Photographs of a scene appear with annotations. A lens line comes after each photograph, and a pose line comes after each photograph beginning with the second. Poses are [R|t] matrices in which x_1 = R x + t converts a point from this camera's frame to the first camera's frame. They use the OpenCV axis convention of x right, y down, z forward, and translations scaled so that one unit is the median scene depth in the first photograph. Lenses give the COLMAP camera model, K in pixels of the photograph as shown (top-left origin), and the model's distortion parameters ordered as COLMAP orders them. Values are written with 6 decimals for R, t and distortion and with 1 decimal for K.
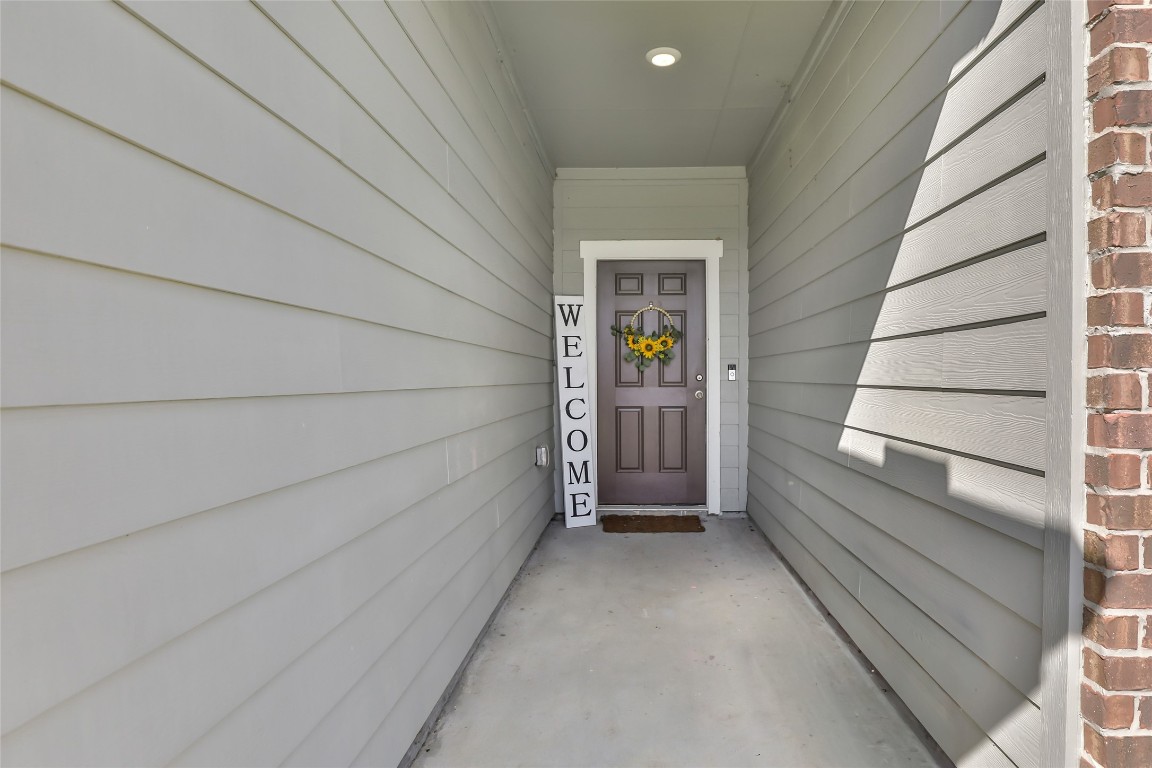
lens RADIAL K [[618.3, 0, 577.4], [0, 618.3, 383.0], [0, 0, 1]] dist [-0.024323, 0.003213]
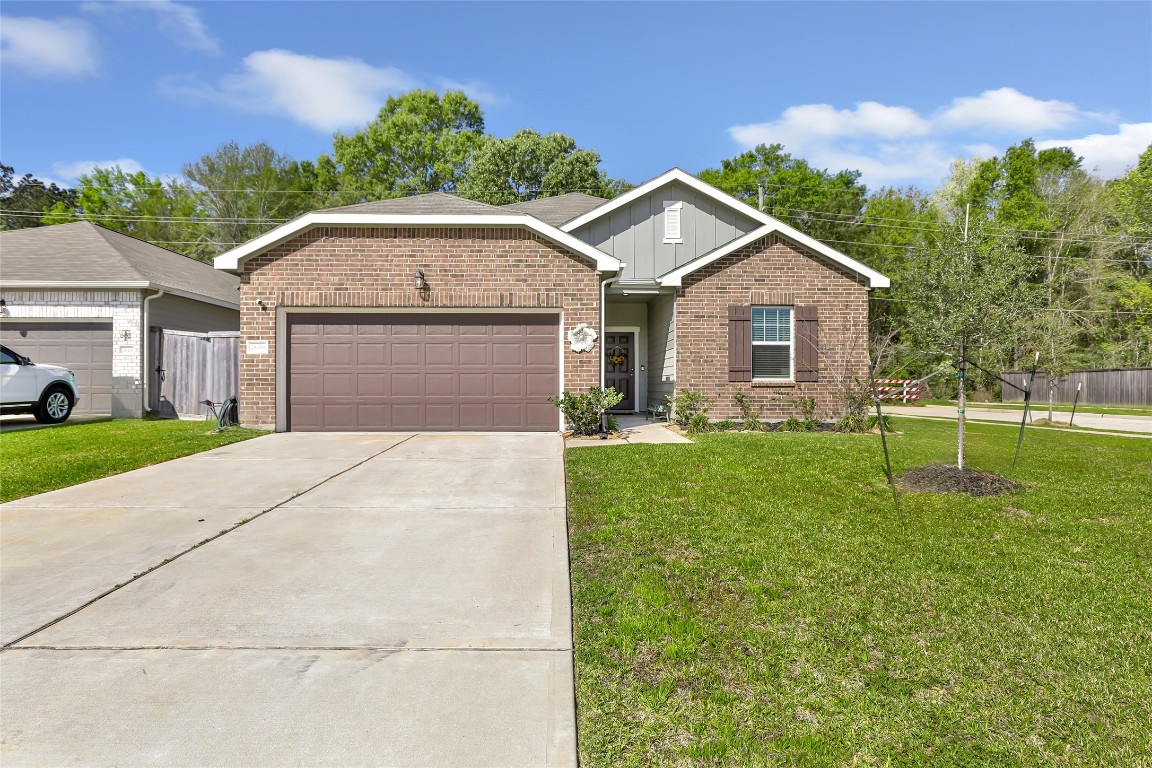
lens RADIAL K [[618.3, 0, 575.7], [0, 618.3, 382.7], [0, 0, 1]] dist [-0.024323, 0.003213]
pose [[0.987729, 0.001767, 0.156165, -0.581430], [-0.000308, 0.999956, -0.009361, 0.087134], [-0.156175, 0.009198, 0.987687, -2.075562]]
